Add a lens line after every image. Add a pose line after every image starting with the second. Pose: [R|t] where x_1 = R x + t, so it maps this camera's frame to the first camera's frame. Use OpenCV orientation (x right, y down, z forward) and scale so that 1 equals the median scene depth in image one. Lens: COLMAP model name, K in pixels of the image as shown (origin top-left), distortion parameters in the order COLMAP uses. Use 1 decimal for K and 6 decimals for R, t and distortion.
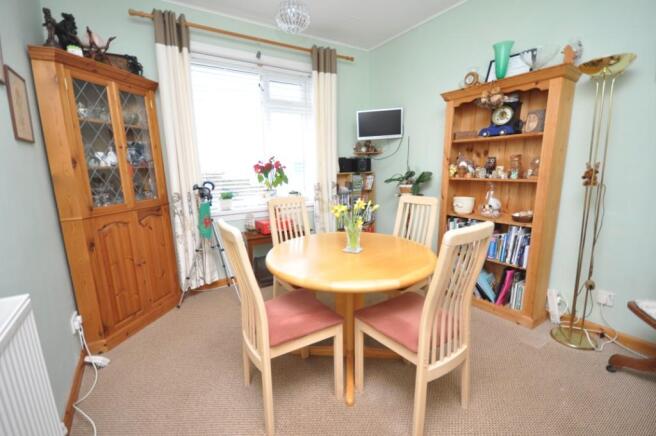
lens RADIAL K [[287.5, 0, 328.0], [0, 287.5, 218.0], [0, 0, 1]] dist [0.026406, -0.018530]
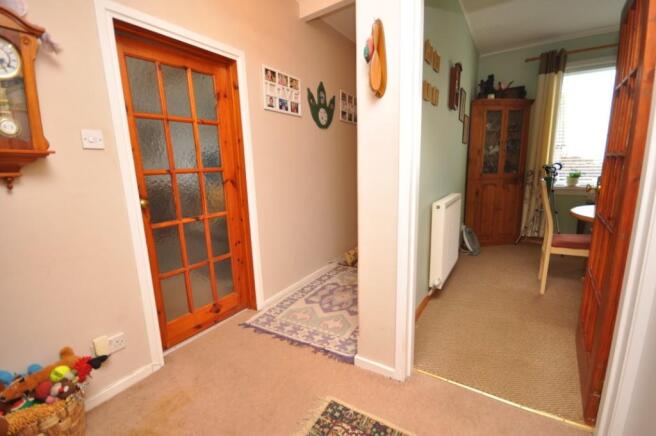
lens RADIAL K [[287.5, 0, 328.0], [0, 287.5, 218.0], [0, 0, 1]] dist [0.026406, -0.018530]
pose [[0.415808, 0.182396, -0.890974, 0.477647], [-0.139050, 0.980914, 0.135915, 0.109679], [0.898759, 0.067375, 0.433234, -0.660018]]
